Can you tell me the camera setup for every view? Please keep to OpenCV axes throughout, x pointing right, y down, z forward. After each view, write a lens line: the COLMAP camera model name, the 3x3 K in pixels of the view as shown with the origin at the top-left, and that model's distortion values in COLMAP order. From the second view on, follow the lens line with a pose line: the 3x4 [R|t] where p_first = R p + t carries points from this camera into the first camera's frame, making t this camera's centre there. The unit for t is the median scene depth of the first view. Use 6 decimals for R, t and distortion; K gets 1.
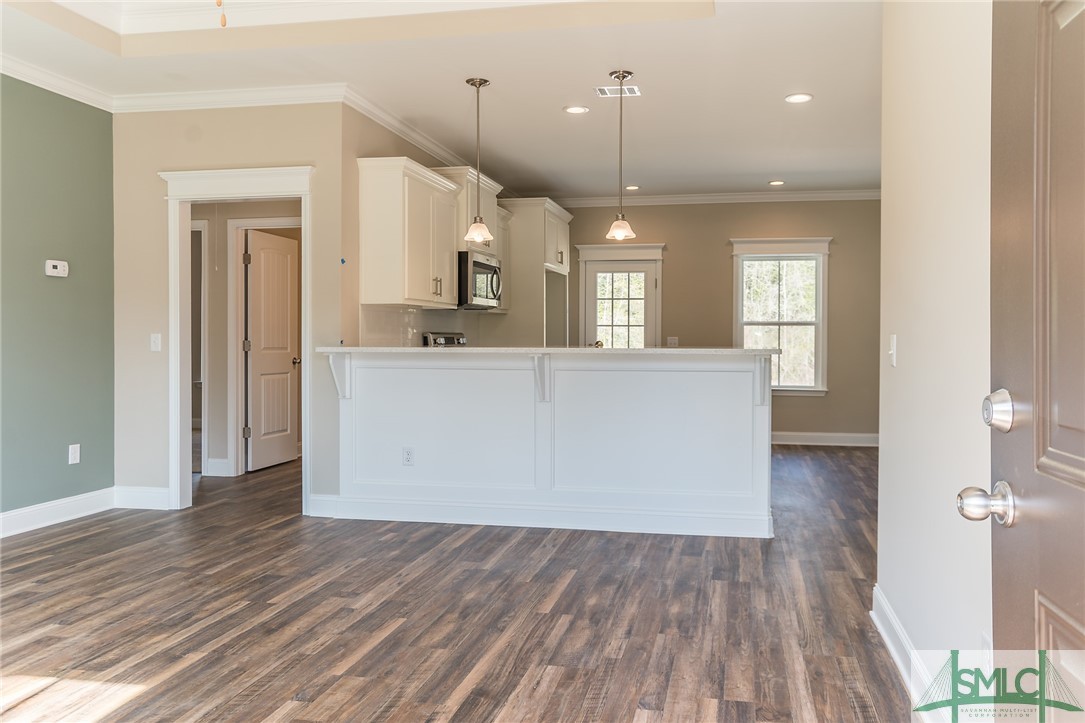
lens RADIAL K [[773.4, 0, 612.5], [0, 773.4, 343.2], [0, 0, 1]] dist [-0.025743, 0.037451]
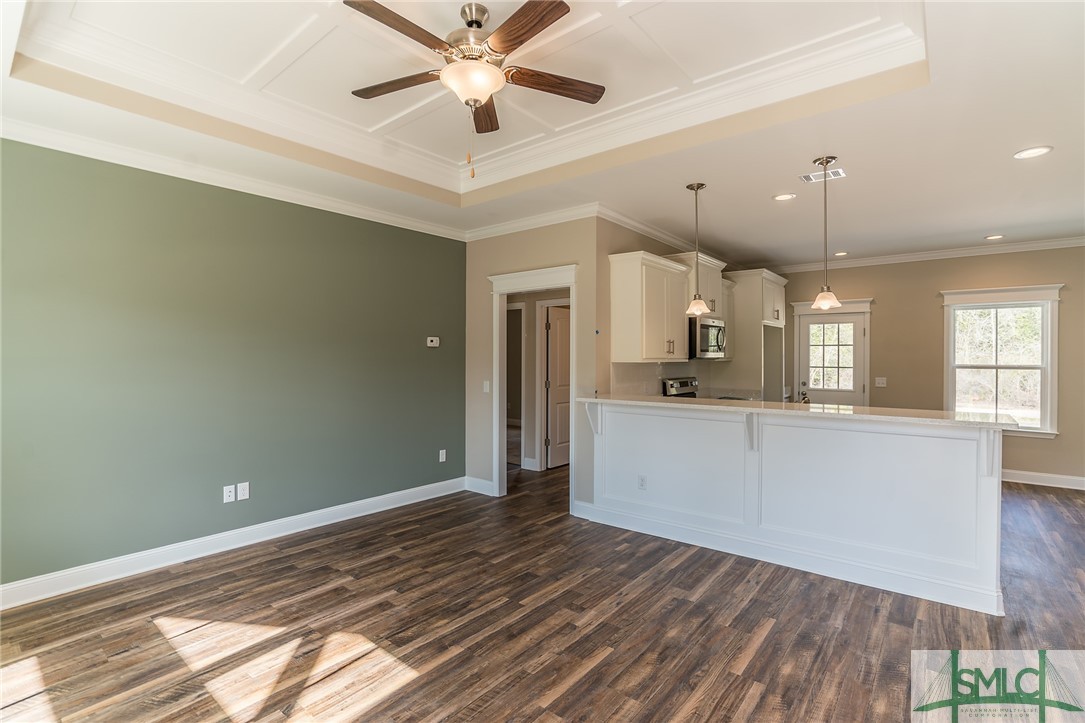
lens RADIAL K [[509.9, 0, 545.9], [0, 509.9, 354.1], [0, 0, 1]] dist [-0.053629, 0.018594]
pose [[0.870839, -0.002213, -0.491563, 0.015665], [-0.005272, 0.999890, -0.013843, -0.061413], [0.491539, 0.014646, 0.870732, 0.193960]]
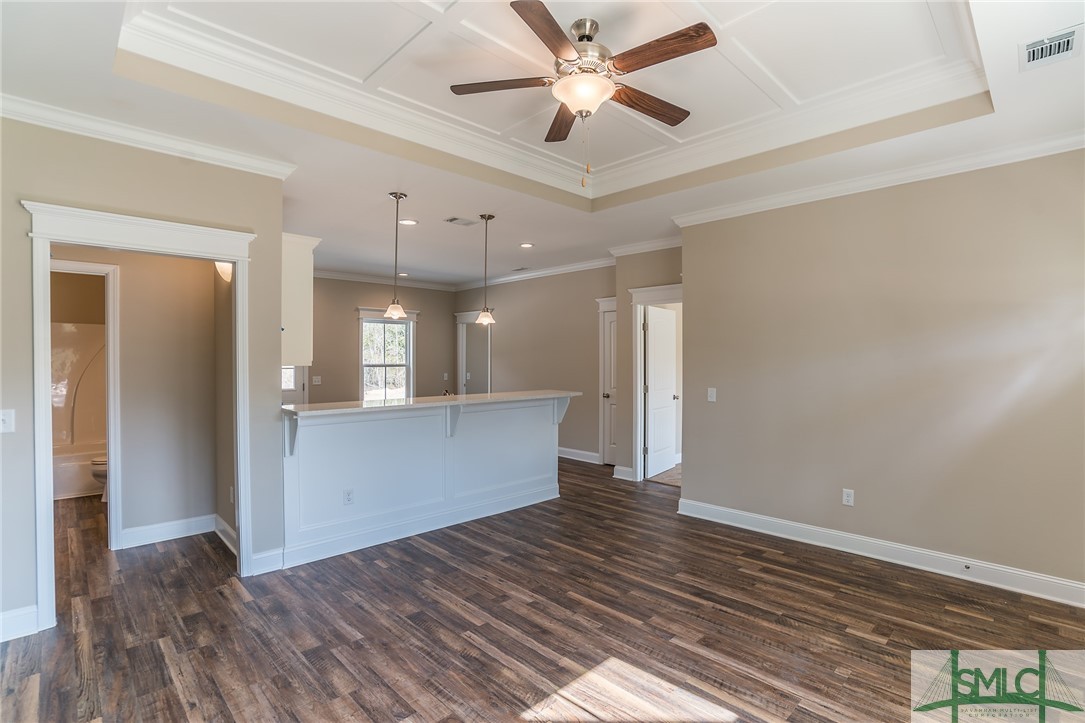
lens RADIAL K [[509.9, 0, 551.4], [0, 509.9, 364.6], [0, 0, 1]] dist [-0.053629, 0.018594]
pose [[0.587794, -0.011202, 0.808933, -0.774442], [0.007758, 0.999936, 0.008210, -0.066147], [-0.808974, 0.001450, 0.587843, 0.324683]]
